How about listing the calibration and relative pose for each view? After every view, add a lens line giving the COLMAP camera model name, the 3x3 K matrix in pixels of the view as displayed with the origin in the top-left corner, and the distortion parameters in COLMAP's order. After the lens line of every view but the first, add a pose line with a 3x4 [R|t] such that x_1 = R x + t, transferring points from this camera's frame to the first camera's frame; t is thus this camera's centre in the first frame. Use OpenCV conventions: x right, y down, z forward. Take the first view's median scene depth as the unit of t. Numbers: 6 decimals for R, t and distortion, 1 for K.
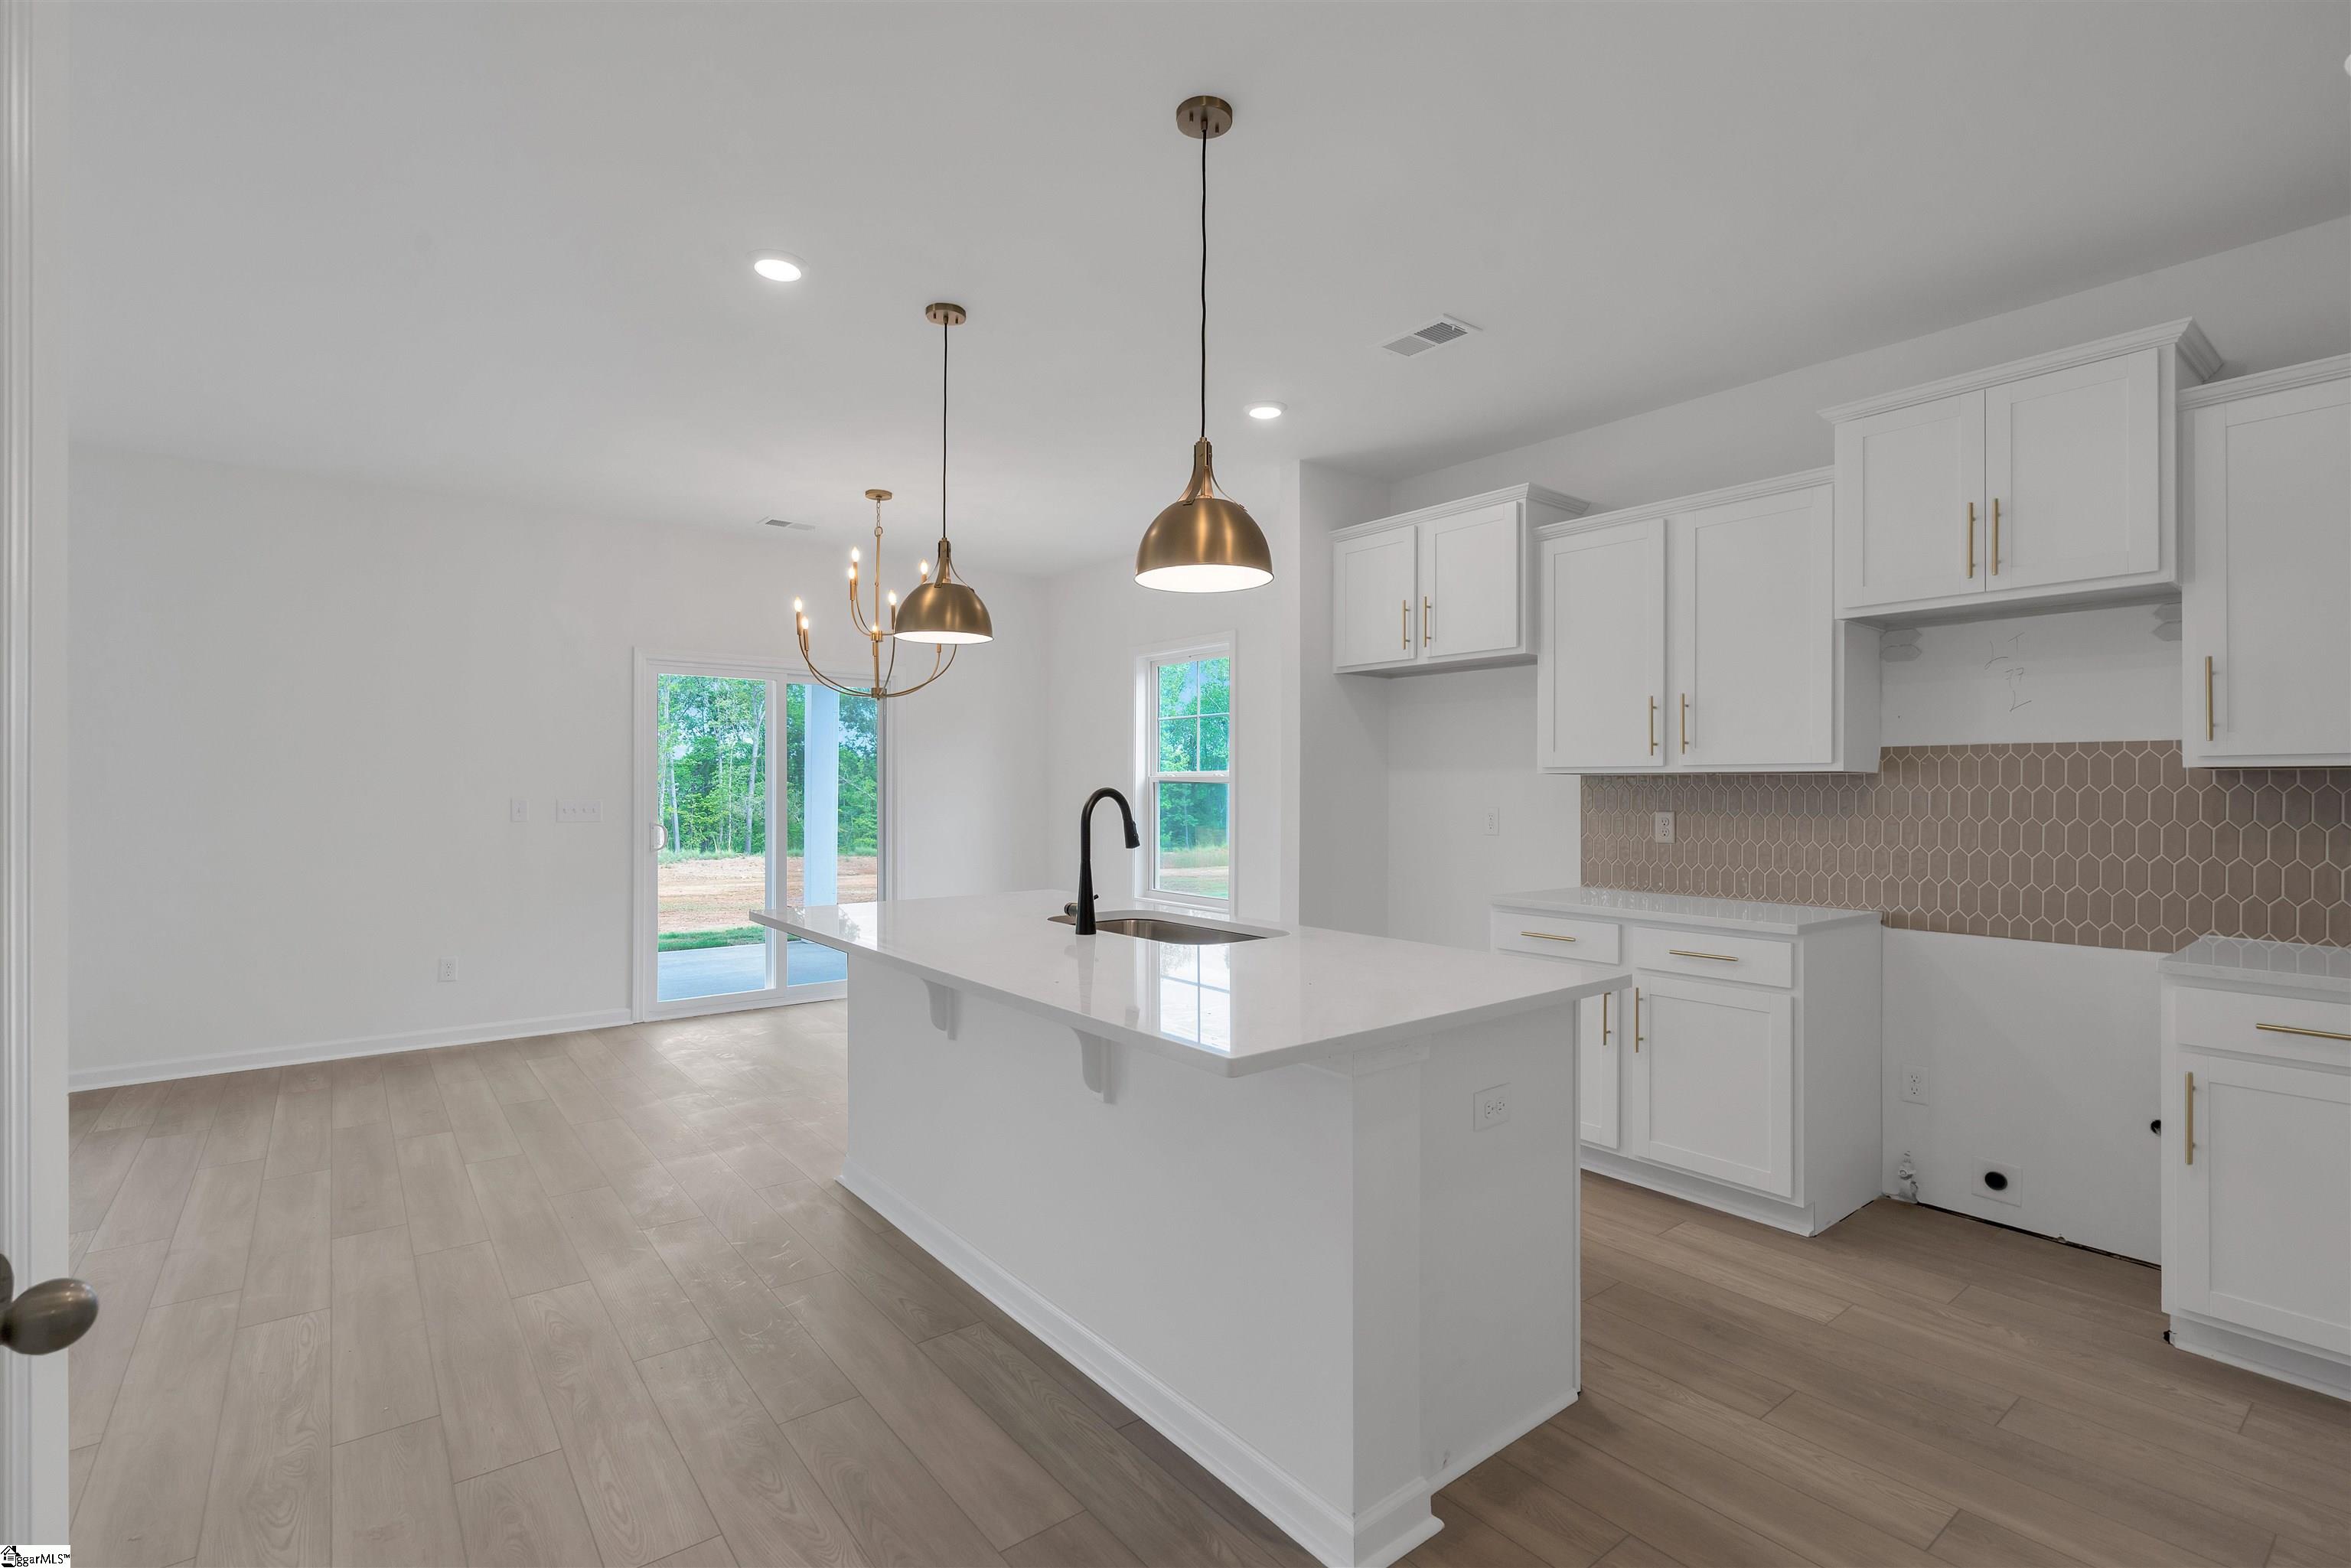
lens RADIAL K [[1077.3, 0, 1175.5], [0, 1077.3, 784.0], [0, 0, 1]] dist [-0.002956, -0.000192]
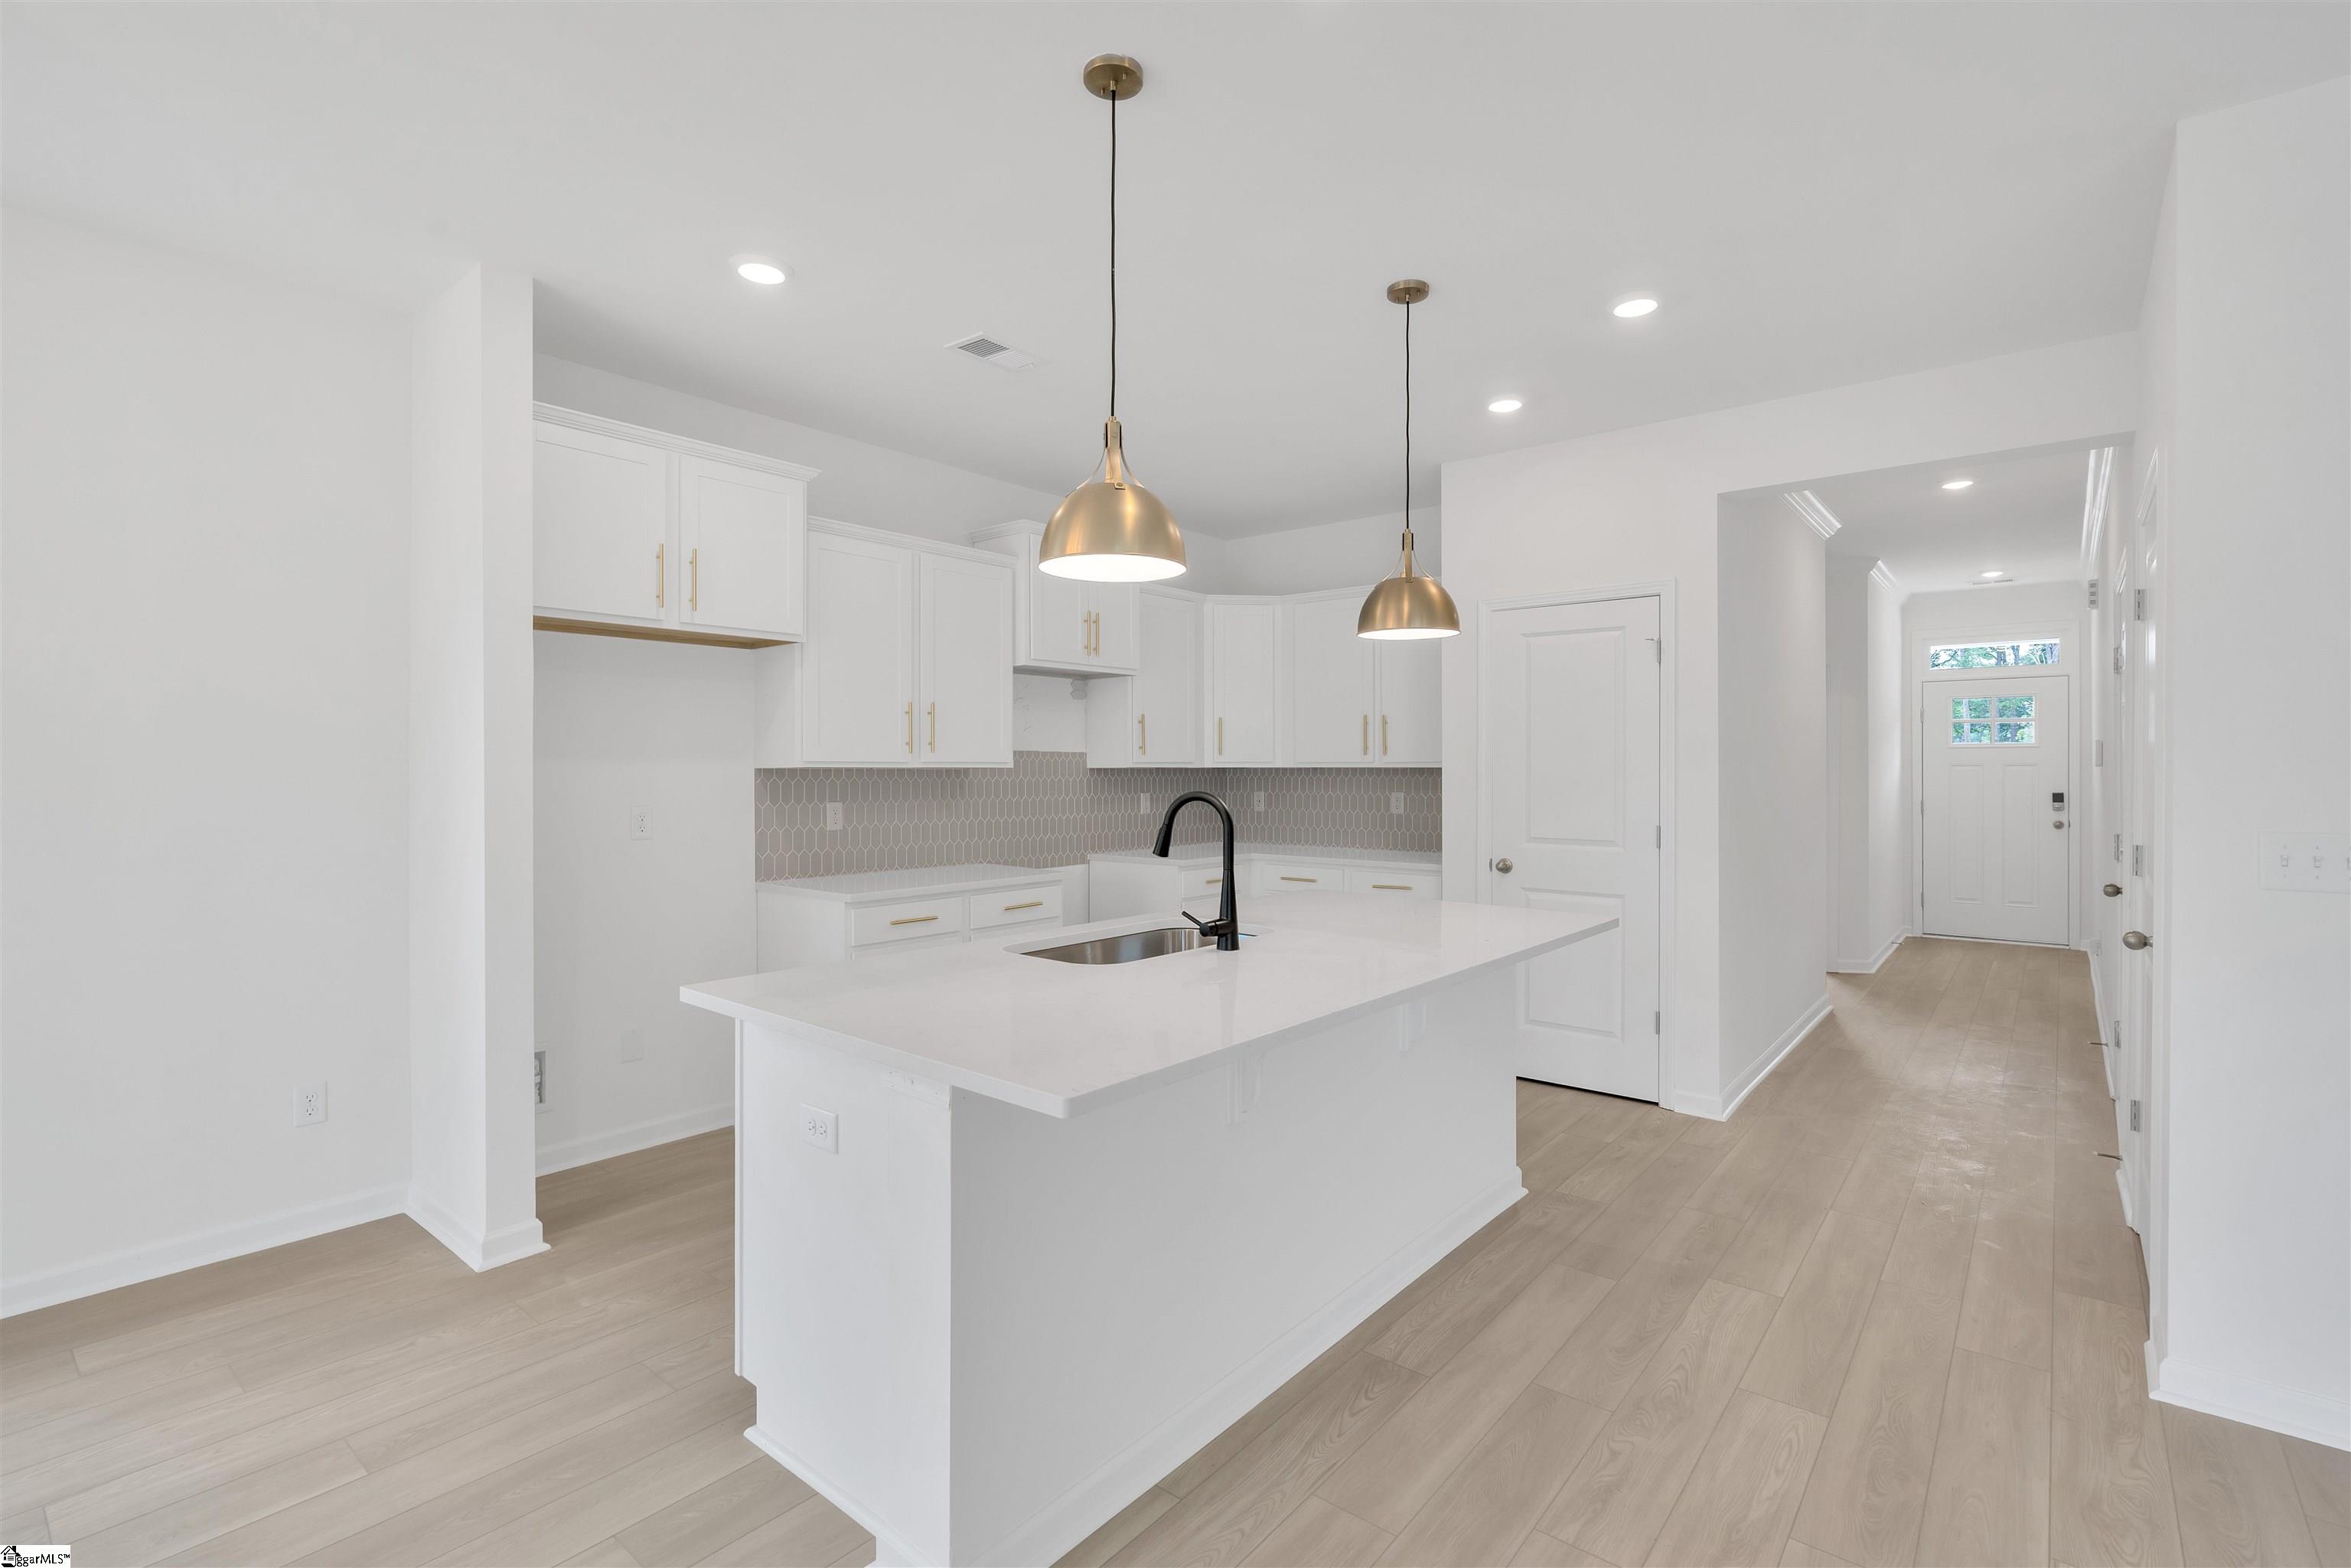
lens RADIAL K [[1056.5, 0, 1203.3], [0, 1056.5, 777.1], [0, 0, 1]] dist [-0.004648, -0.000343]
pose [[-0.221977, -0.010176, 0.974999, -0.872835], [-0.003856, 0.999947, 0.009559, -0.015210], [-0.975044, -0.001638, -0.222004, 1.112517]]
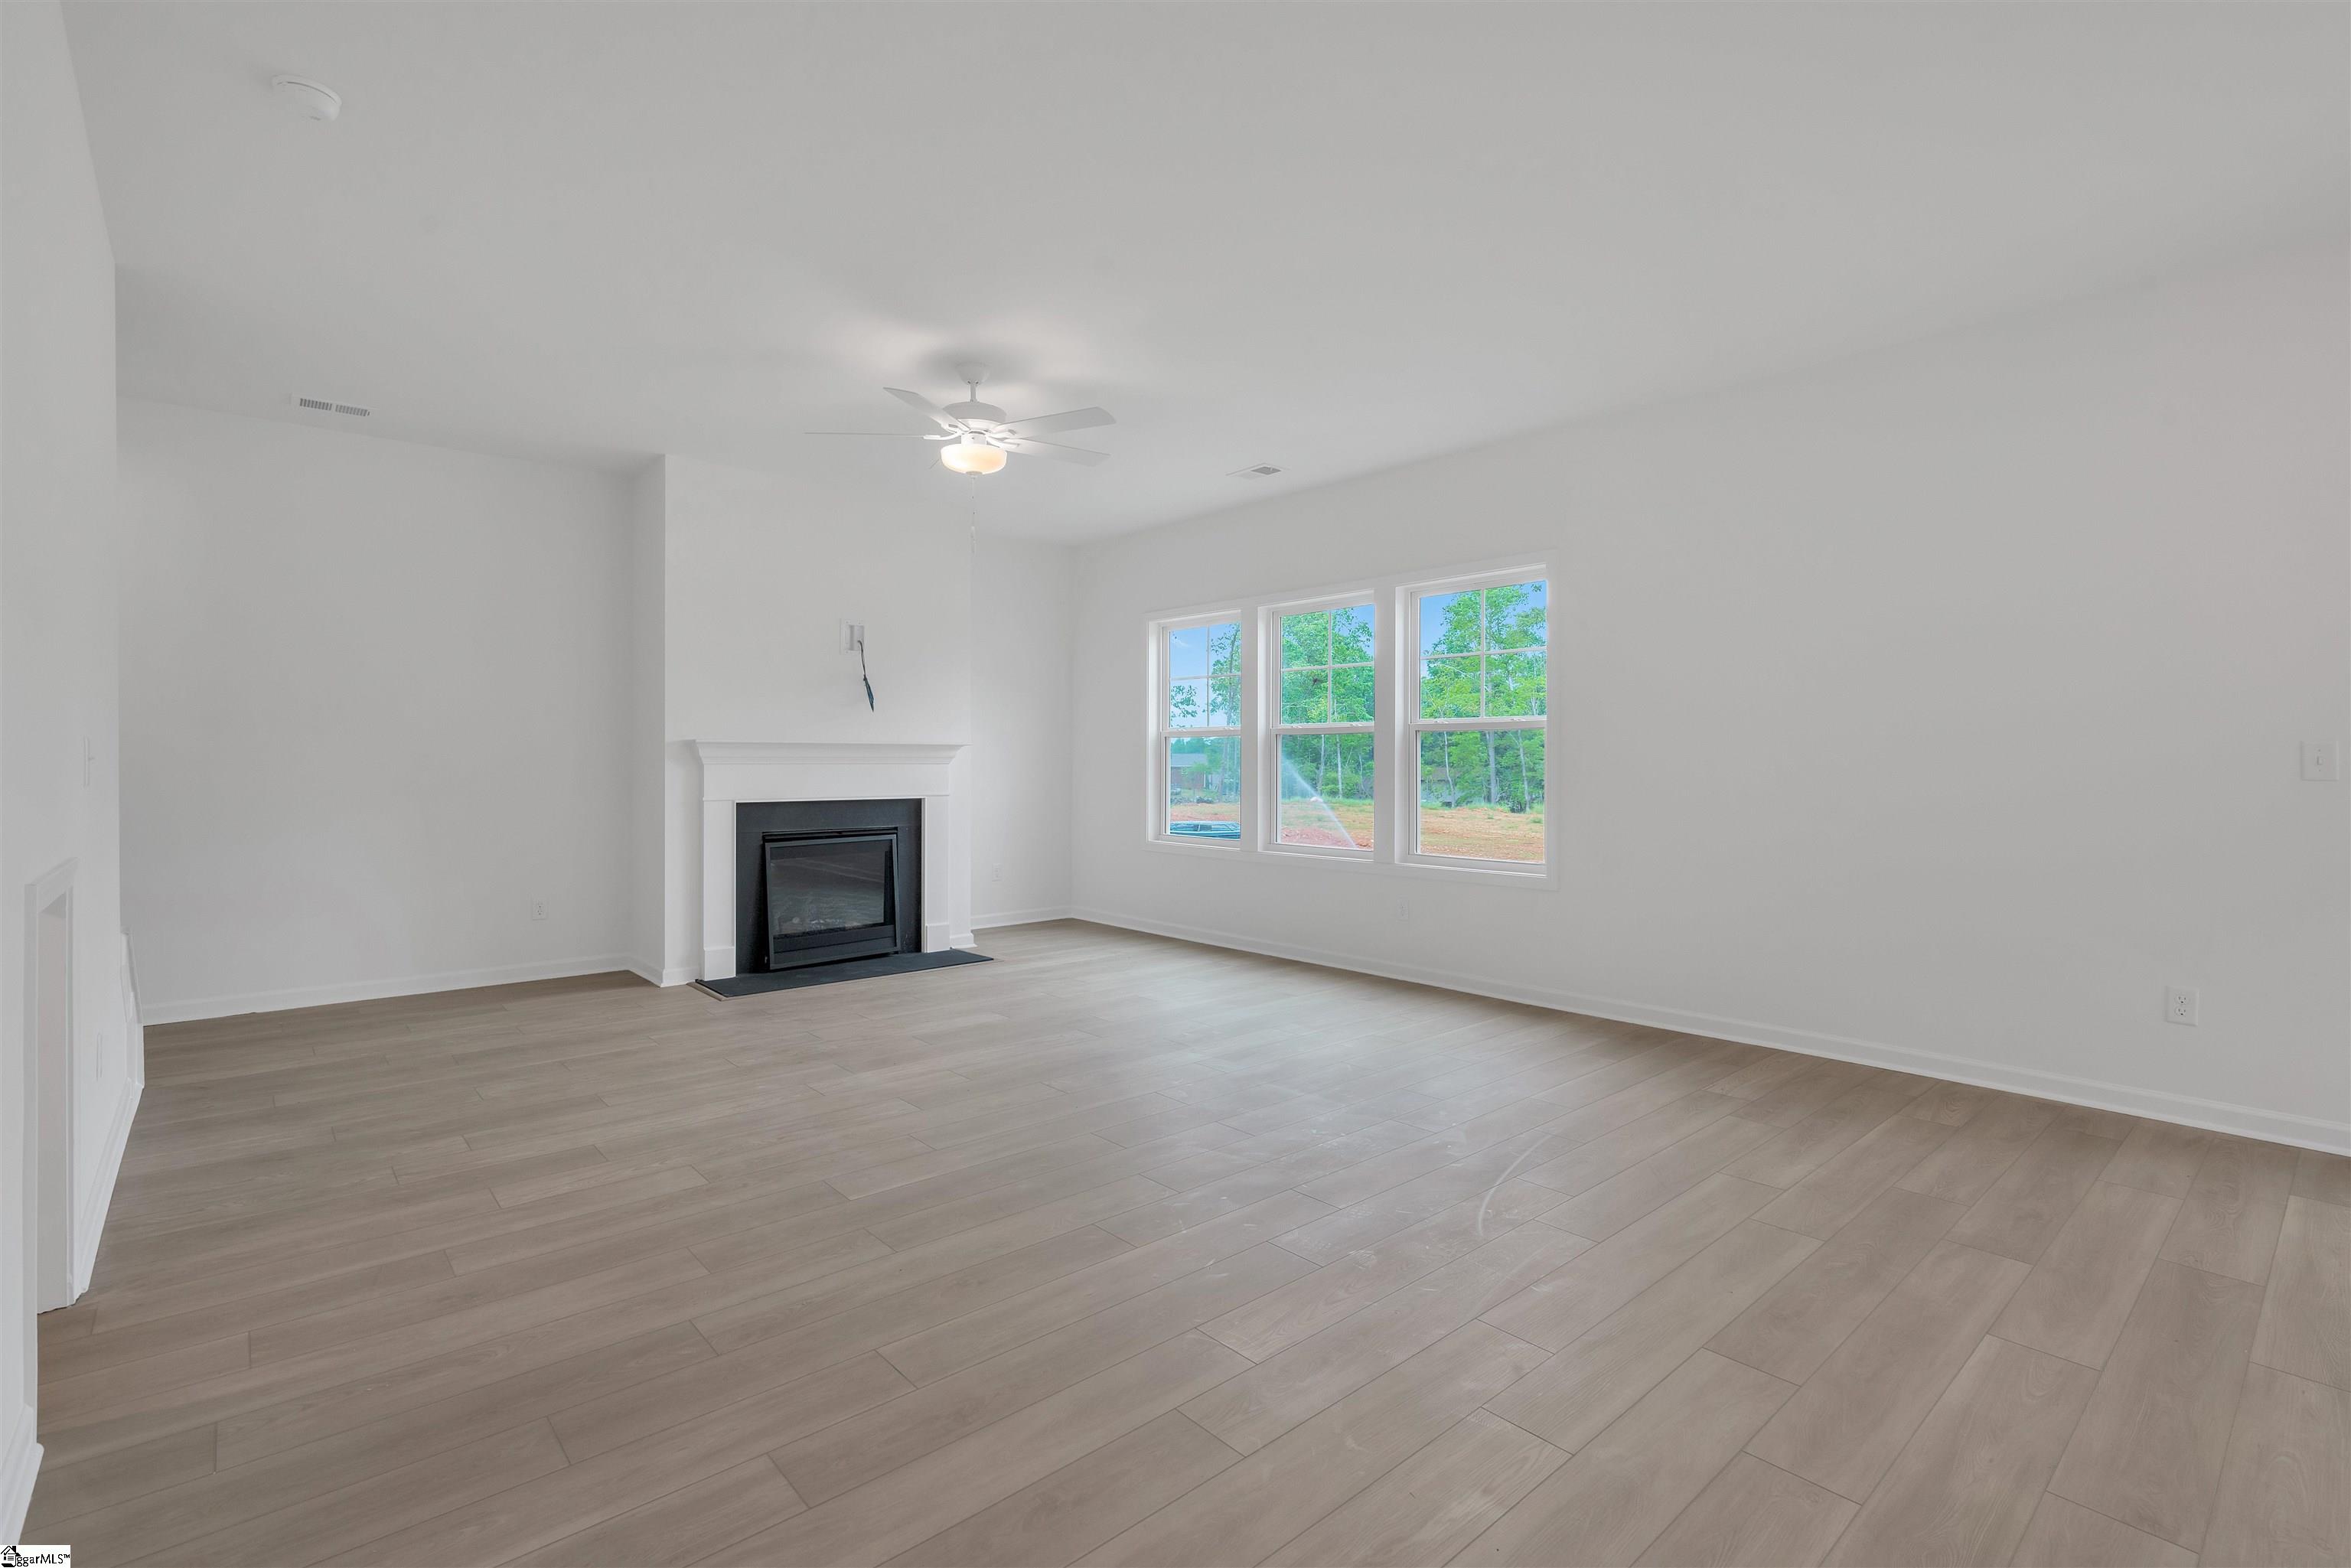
lens RADIAL K [[1074.5, 0, 1170.8], [0, 1074.5, 759.0], [0, 0, 1]] dist [0.002093, 0.000593]
pose [[0.053389, -0.003871, -0.998566, -0.102193], [-0.000079, 0.999992, -0.003881, 0.043758], [0.998574, 0.000286, 0.053388, 0.596602]]
